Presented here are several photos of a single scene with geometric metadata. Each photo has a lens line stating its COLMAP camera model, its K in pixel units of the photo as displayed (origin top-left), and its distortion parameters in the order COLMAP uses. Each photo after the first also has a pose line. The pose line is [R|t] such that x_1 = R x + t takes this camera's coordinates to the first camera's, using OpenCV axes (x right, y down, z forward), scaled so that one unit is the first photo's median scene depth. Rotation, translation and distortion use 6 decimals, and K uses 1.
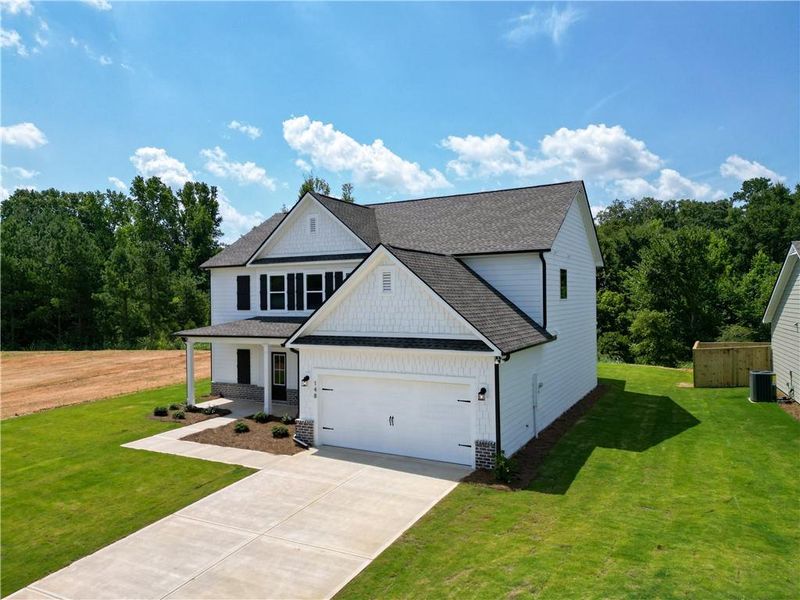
lens RADIAL K [[553.3, 0, 399.6], [0, 553.3, 301.0], [0, 0, 1]] dist [0.086250, -0.071948]
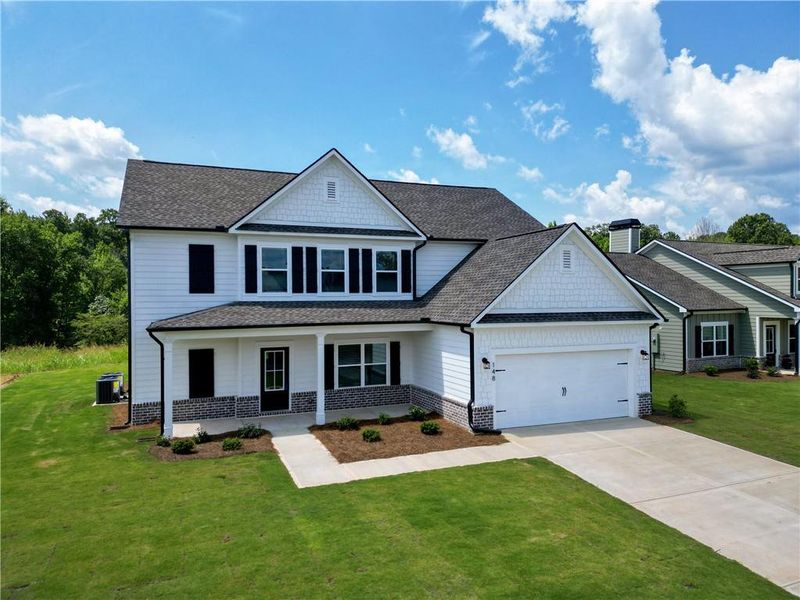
lens RADIAL K [[553.3, 0, 399.6], [0, 553.3, 301.0], [0, 0, 1]] dist [0.086250, -0.071948]
pose [[0.638548, 0.006480, 0.769555, -0.898748], [0.003083, 0.999935, -0.010978, 0.046728], [-0.769576, 0.009383, 0.638486, 0.483678]]
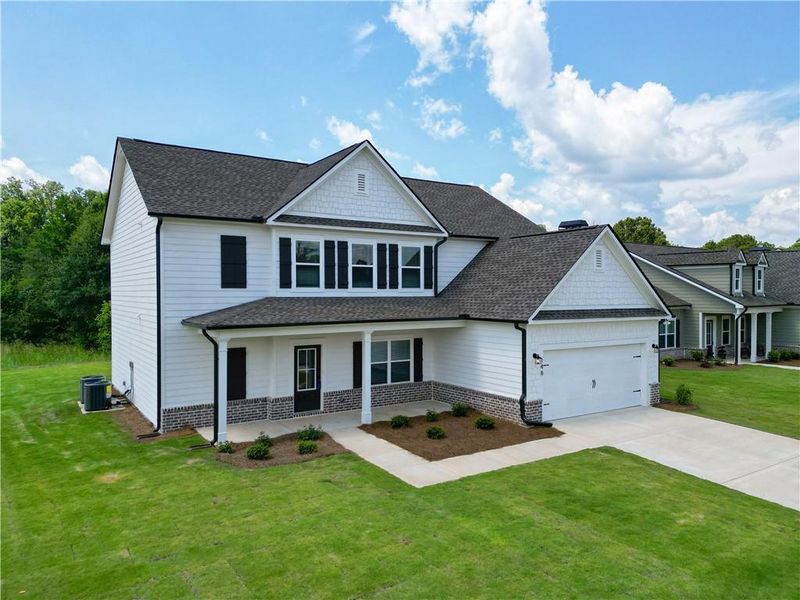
lens RADIAL K [[562.3, 0, 402.9], [0, 562.3, 296.5], [0, 0, 1]] dist [0.079385, -0.069995]
pose [[0.470123, 0.009115, 0.882554, -1.048466], [-0.000342, 0.999948, -0.010146, 0.044586], [-0.882601, 0.004468, 0.470102, 0.692557]]
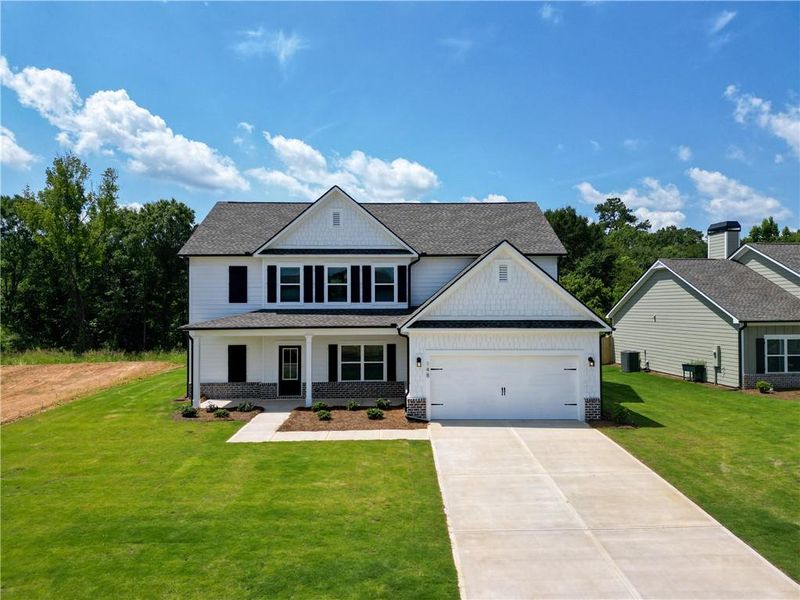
lens RADIAL K [[562.3, 0, 402.9], [0, 562.3, 296.5], [0, 0, 1]] dist [0.079385, -0.069995]
pose [[0.869051, 0.021778, 0.494242, -0.689696], [-0.005731, 0.999407, -0.033959, 0.049146], [-0.494689, 0.026680, 0.868661, 0.051219]]
